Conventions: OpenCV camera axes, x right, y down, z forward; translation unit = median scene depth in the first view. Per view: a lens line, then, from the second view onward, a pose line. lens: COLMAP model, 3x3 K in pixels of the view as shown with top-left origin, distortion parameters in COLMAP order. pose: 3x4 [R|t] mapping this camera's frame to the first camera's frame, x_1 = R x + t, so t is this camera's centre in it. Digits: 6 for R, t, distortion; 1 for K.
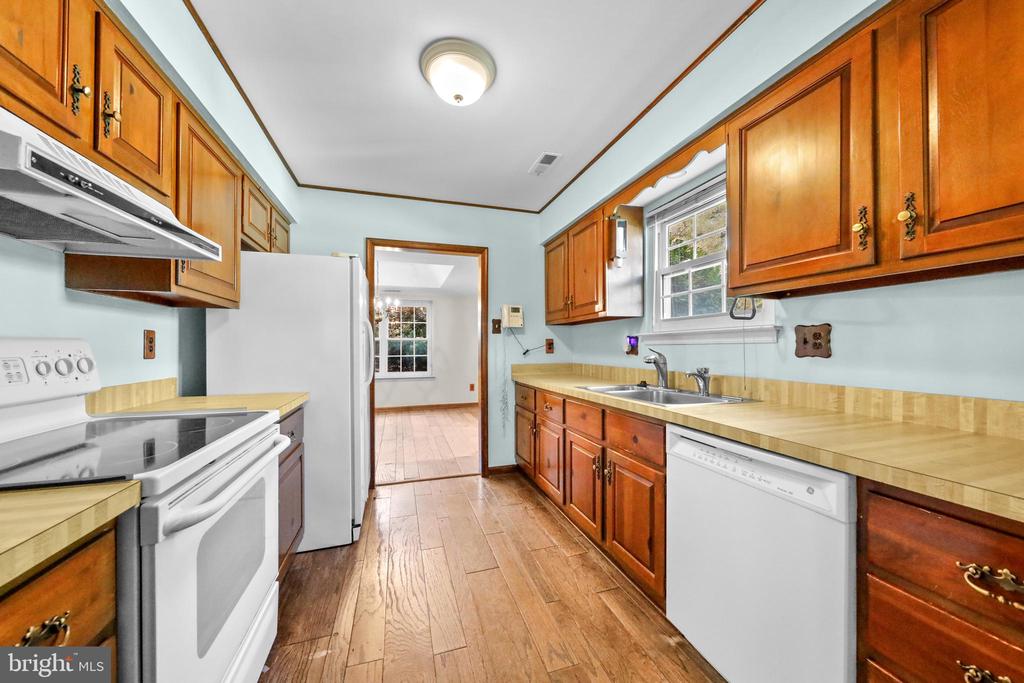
lens RADIAL K [[359.9, 0, 509.6], [0, 359.9, 343.9], [0, 0, 1]] dist [-0.001150, -0.000962]
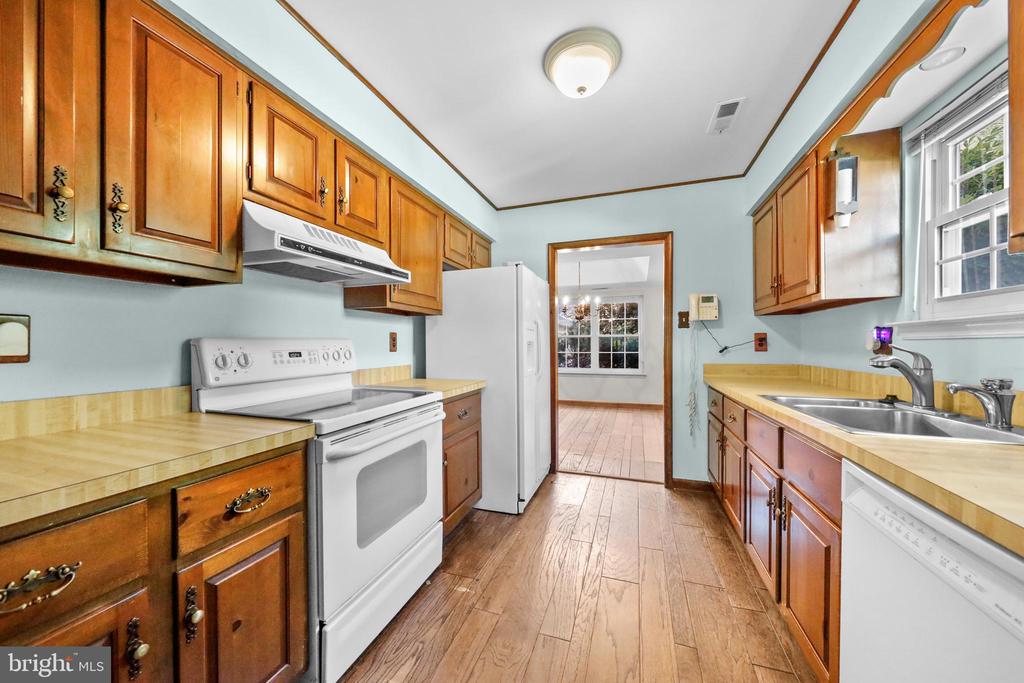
lens RADIAL K [[359.9, 0, 509.9], [0, 359.9, 344.7], [0, 0, 1]] dist [-0.001150, -0.000962]
pose [[0.801610, 0.000468, -0.597848, 0.204406], [0.006377, 0.999936, 0.009334, 0.001395], [0.597814, -0.011295, 0.801555, 0.061793]]
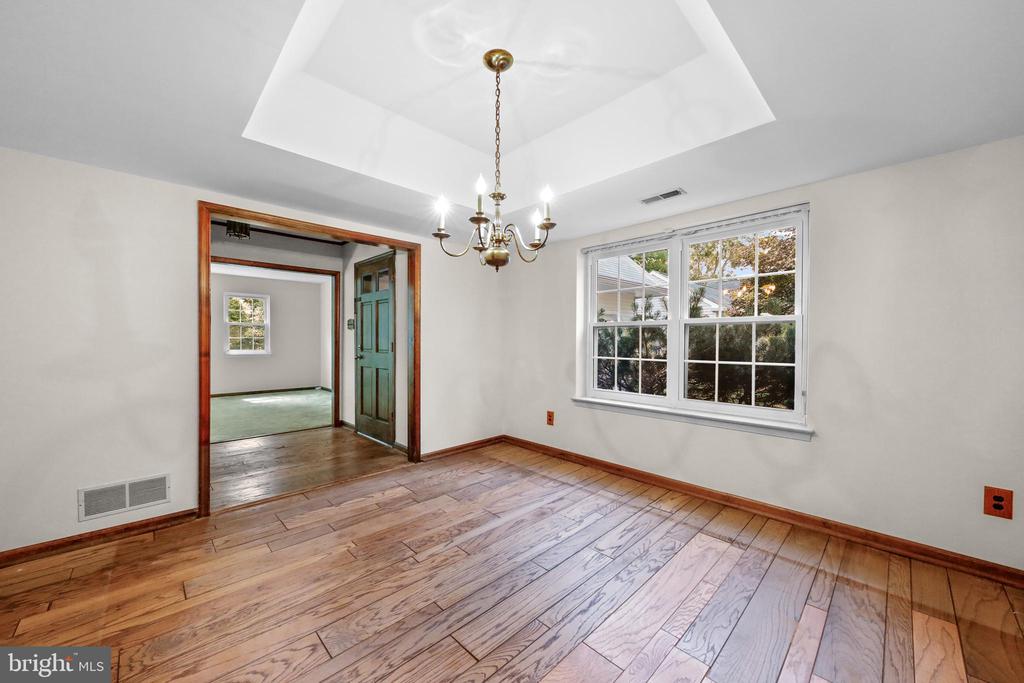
lens RADIAL K [[375.8, 0, 514.3], [0, 375.8, 343.7], [0, 0, 1]] dist [-0.001889, -0.000106]
pose [[0.461654, 0.017847, -0.886880, -0.087232], [-0.003927, 0.999829, 0.018076, 0.015269], [0.887051, -0.004862, 0.461645, 1.684256]]
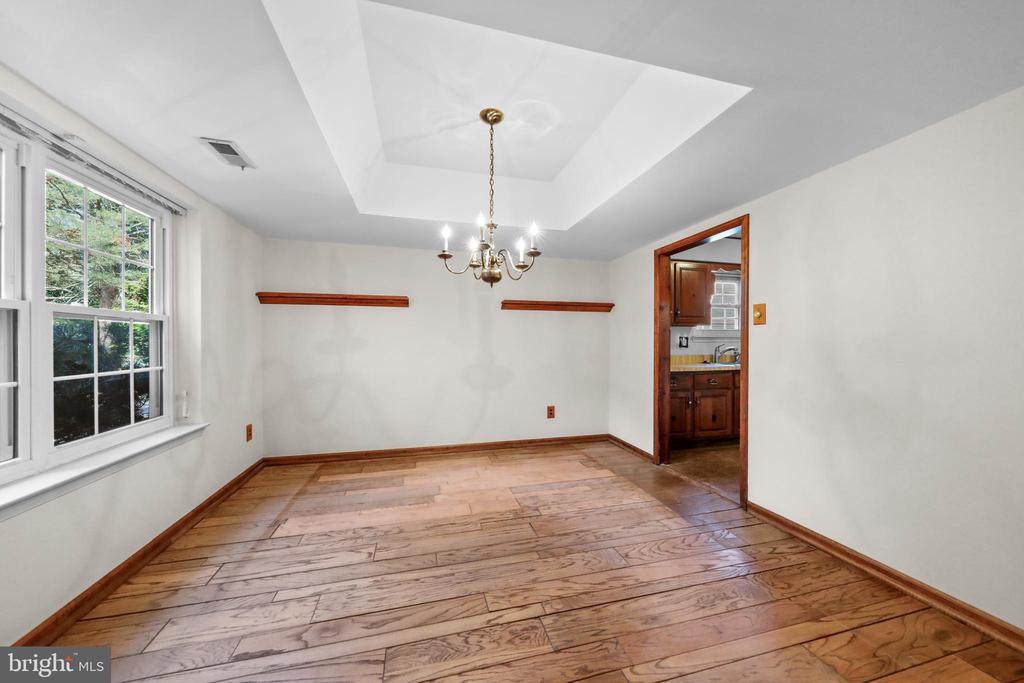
lens RADIAL K [[359.9, 0, 503.6], [0, 359.9, 342.1], [0, 0, 1]] dist [-0.001150, -0.000962]
pose [[0.067932, 0.010856, 0.997631, -1.544142], [-0.006165, 0.999926, -0.010461, 0.027072], [-0.997671, -0.005440, 0.067994, 1.896188]]
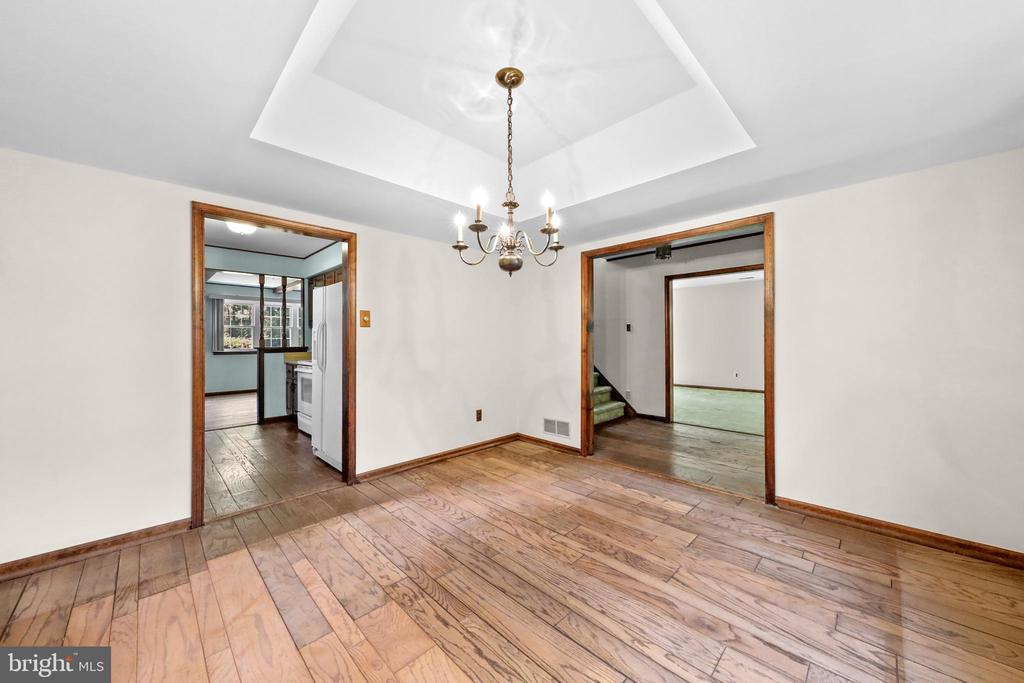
lens RADIAL K [[375.8, 0, 521.9], [0, 375.8, 336.9], [0, 0, 1]] dist [-0.001889, -0.000106]
pose [[-0.878121, 0.008263, -0.478367, -0.392054], [0.014832, 0.999840, -0.009956, 0.020050], [0.478208, -0.015838, -0.878104, 2.635008]]
